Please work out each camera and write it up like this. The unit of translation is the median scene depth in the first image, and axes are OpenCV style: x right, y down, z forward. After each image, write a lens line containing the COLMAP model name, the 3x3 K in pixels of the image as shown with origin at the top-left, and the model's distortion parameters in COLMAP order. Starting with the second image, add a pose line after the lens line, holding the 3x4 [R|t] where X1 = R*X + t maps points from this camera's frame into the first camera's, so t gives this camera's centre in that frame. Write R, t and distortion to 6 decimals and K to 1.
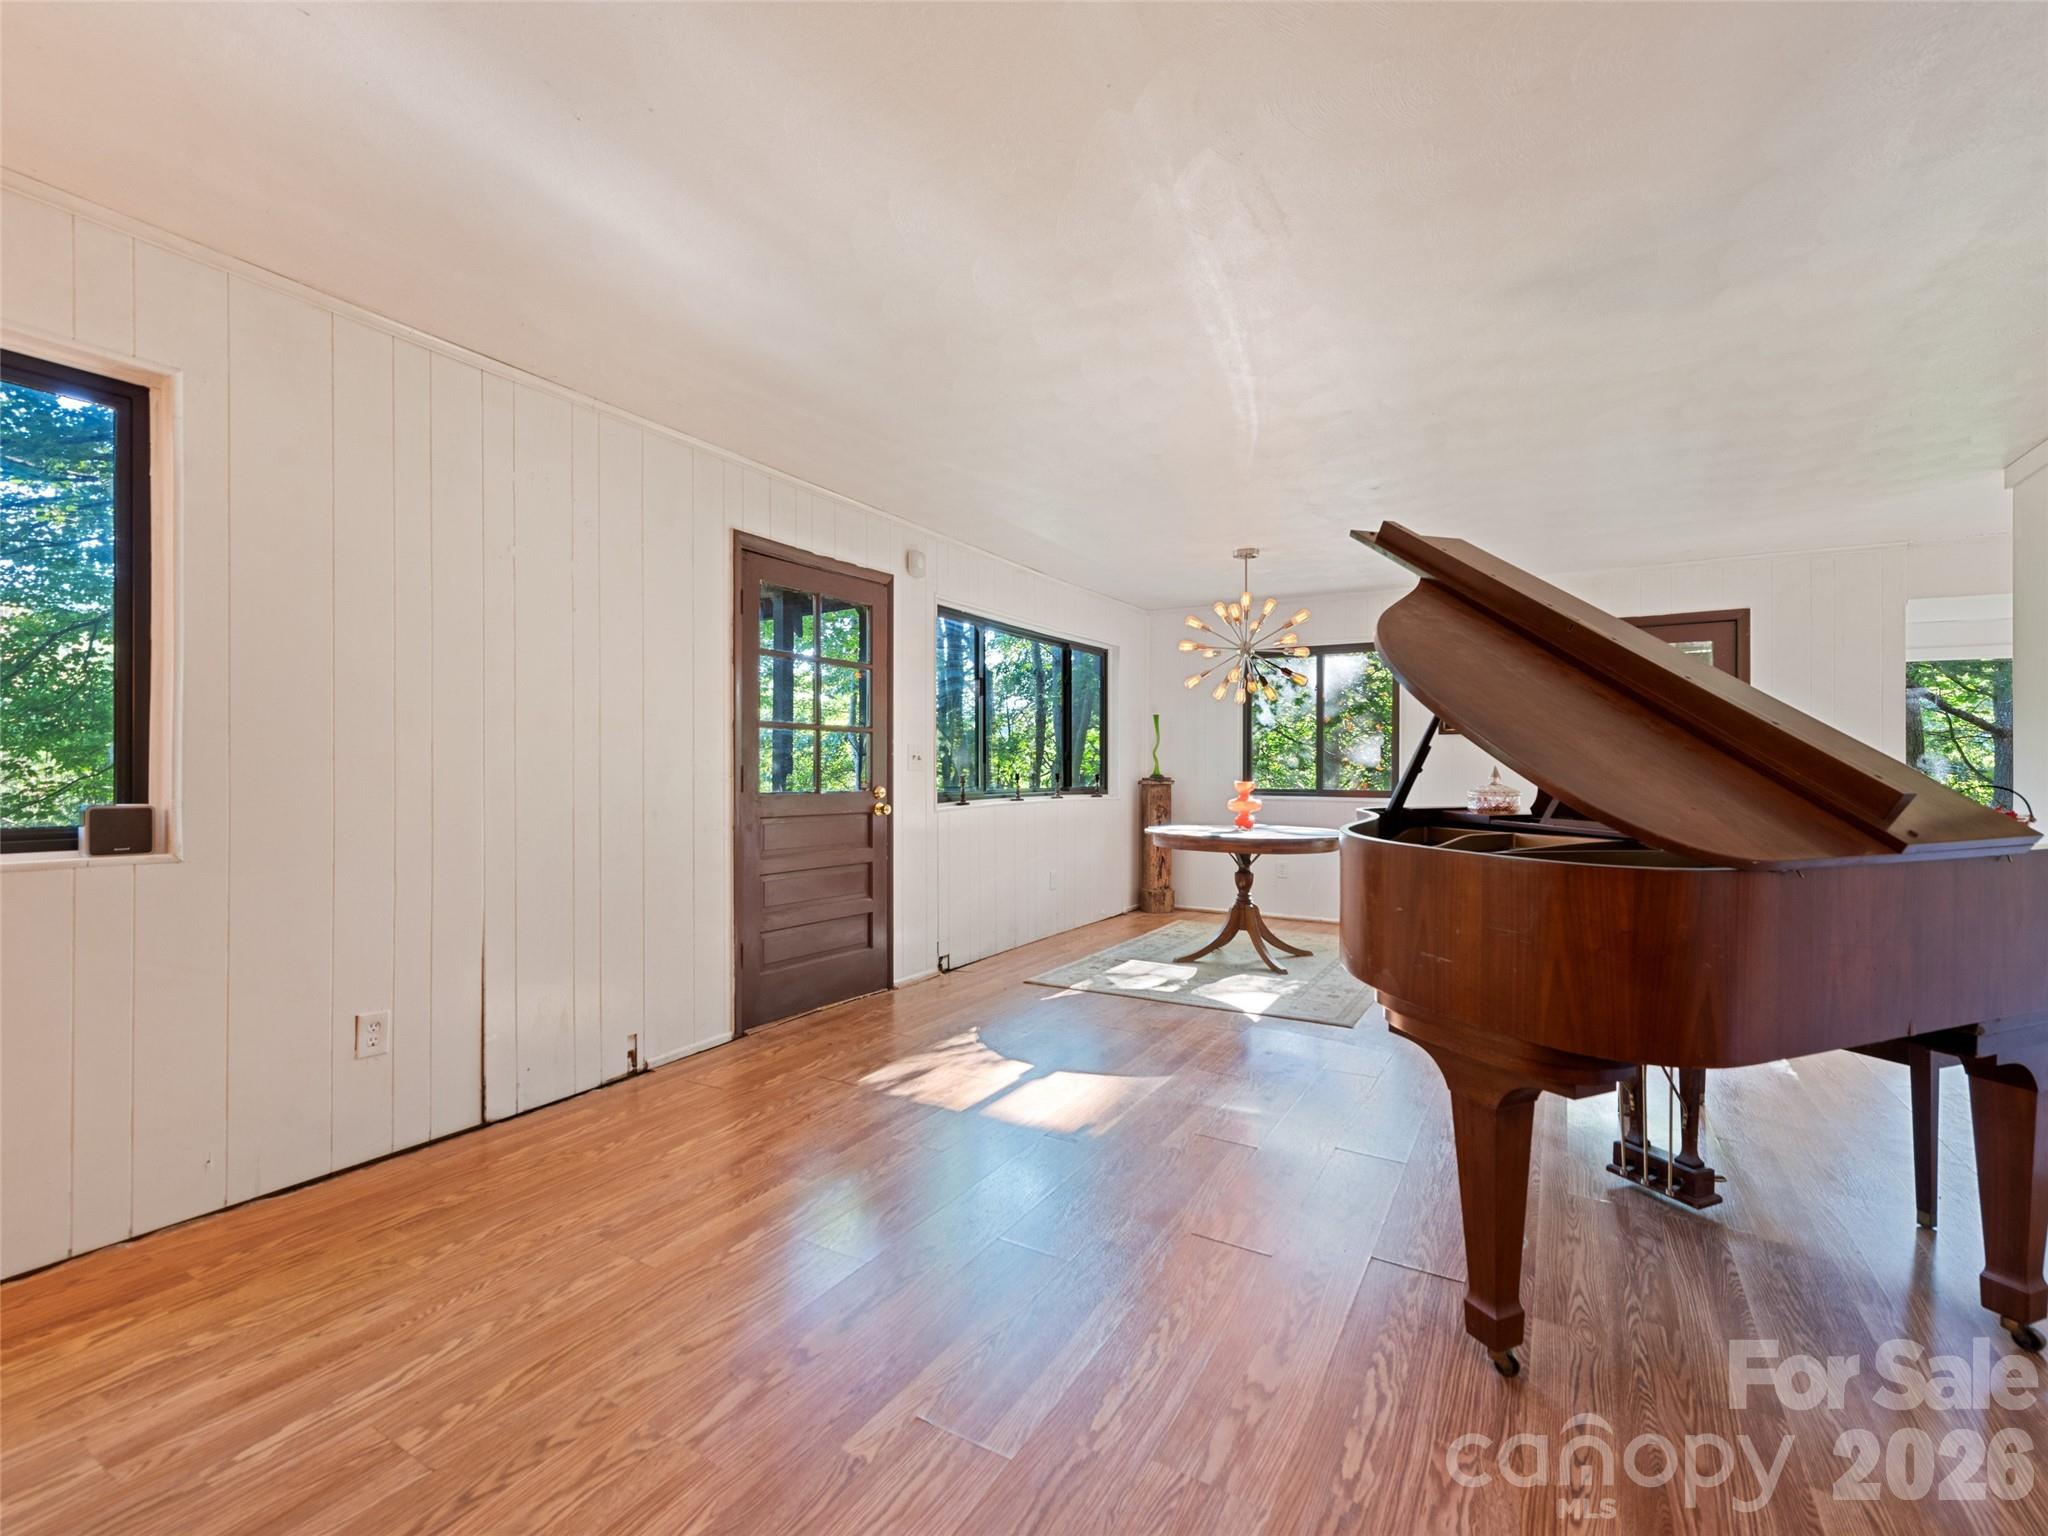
lens RADIAL K [[829.9, 0, 1024.0], [0, 829.9, 768.0], [0, 0, 1]] dist [0.000045, -0.000125]
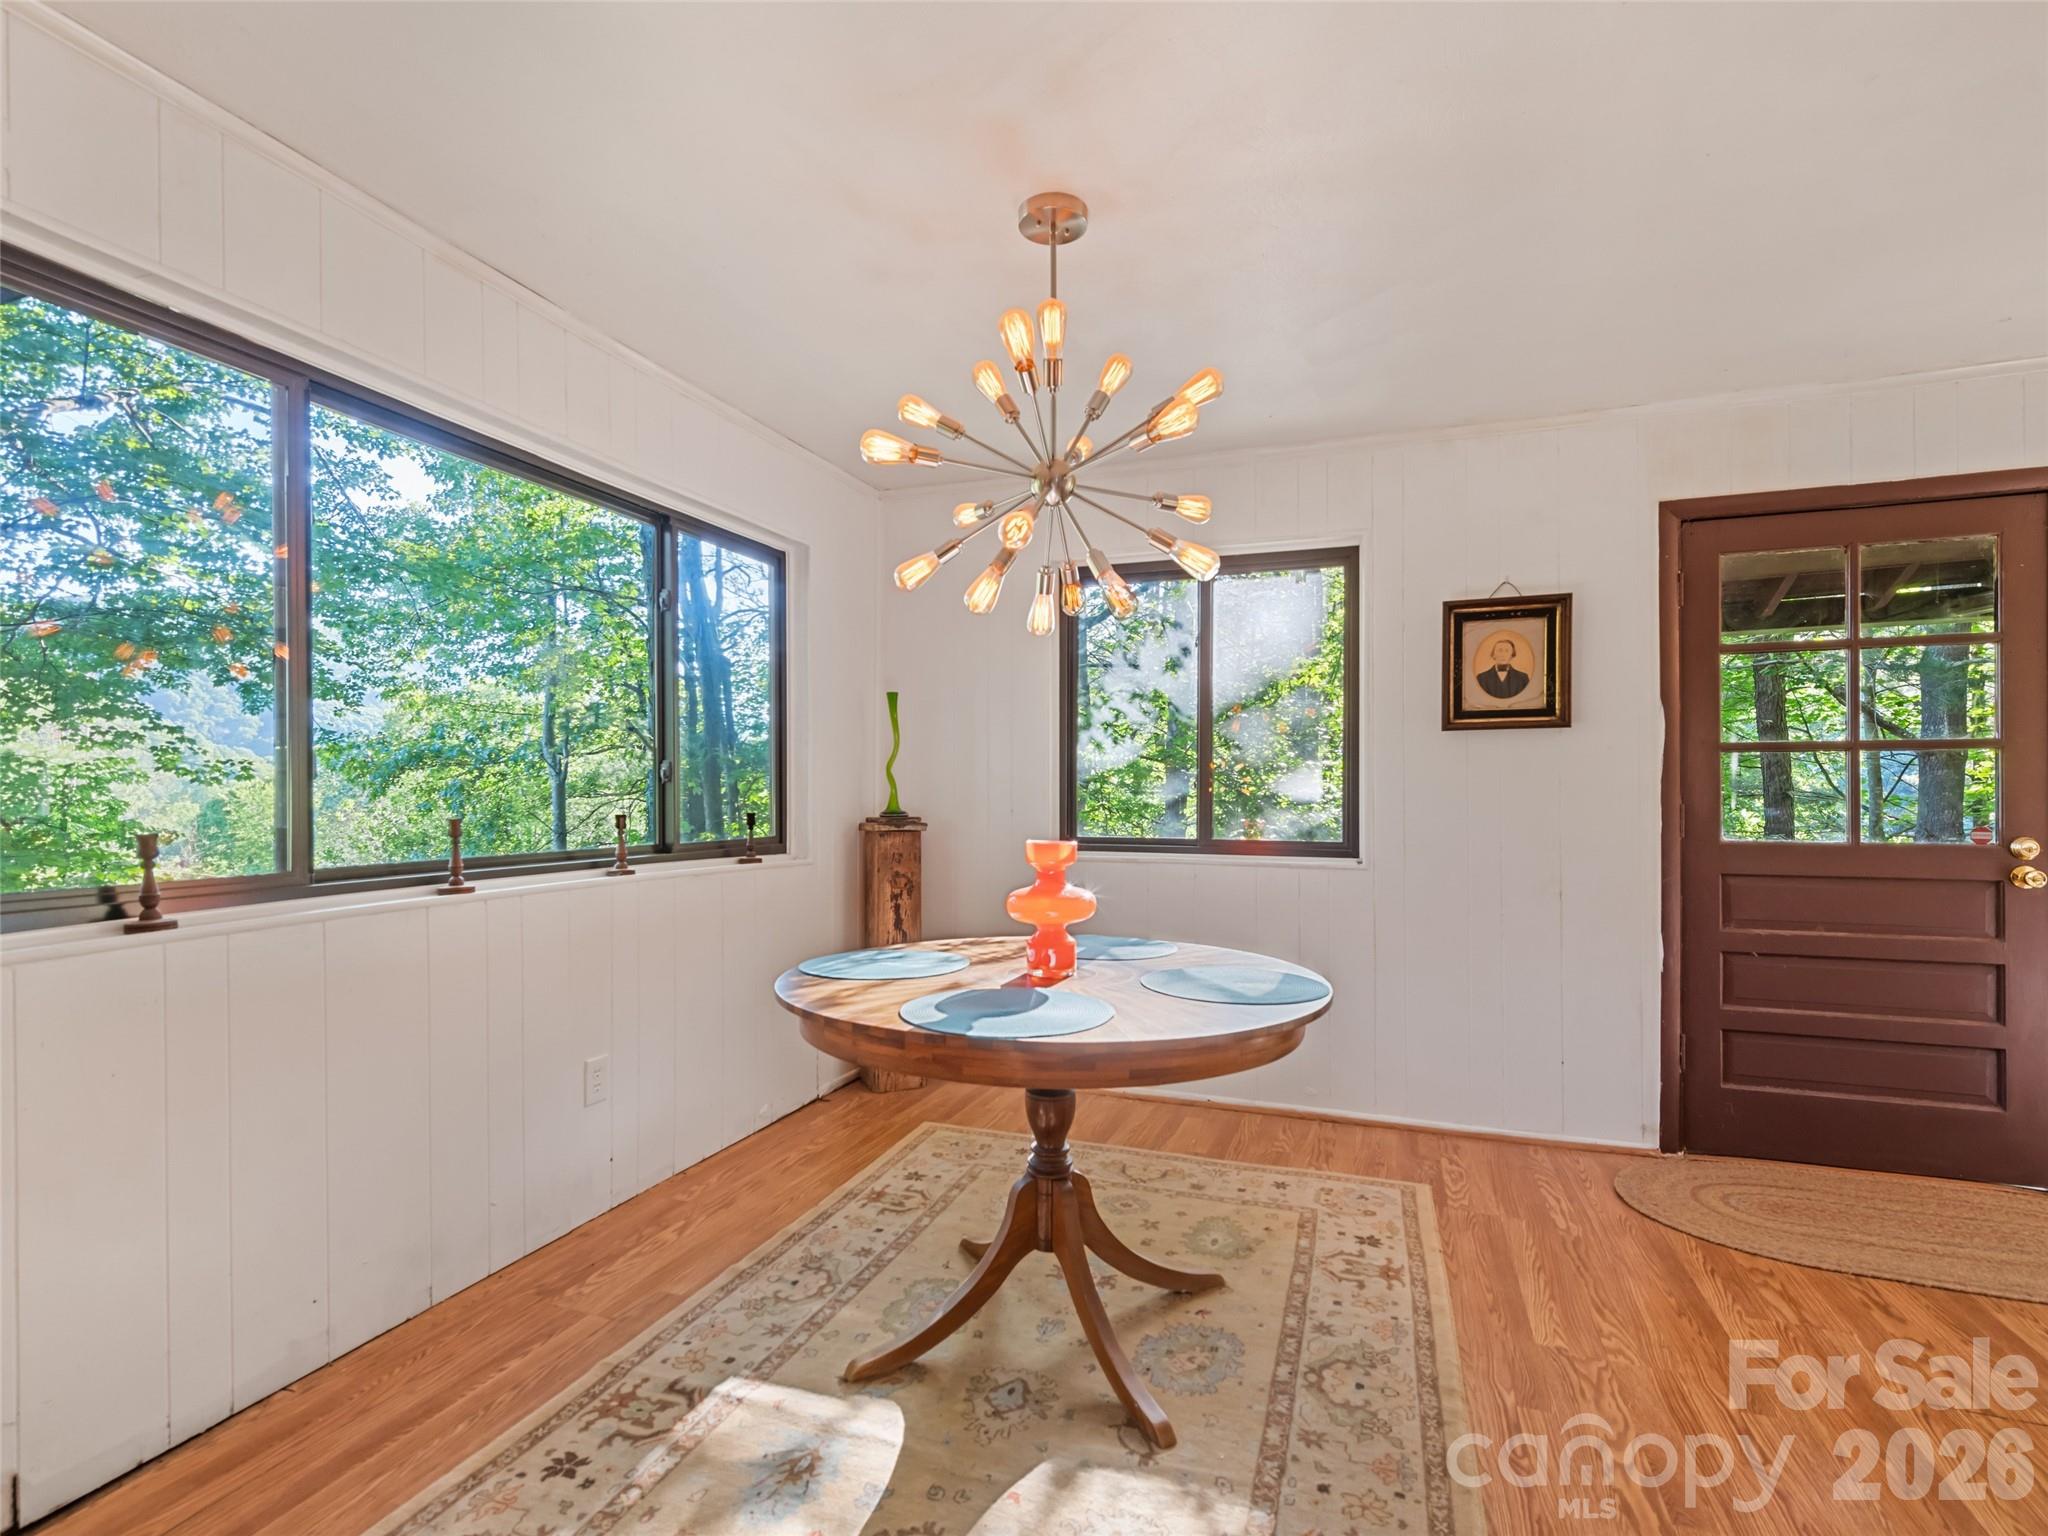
lens RADIAL K [[949.8, 0, 1024.0], [0, 949.8, 768.0], [0, 0, 1]] dist [-0.000163, 0.000001]
pose [[0.979021, 0.005765, 0.203680, 0.139788], [-0.000688, 0.999688, -0.024988, -0.004631], [-0.203760, 0.024323, 0.978719, 0.491495]]
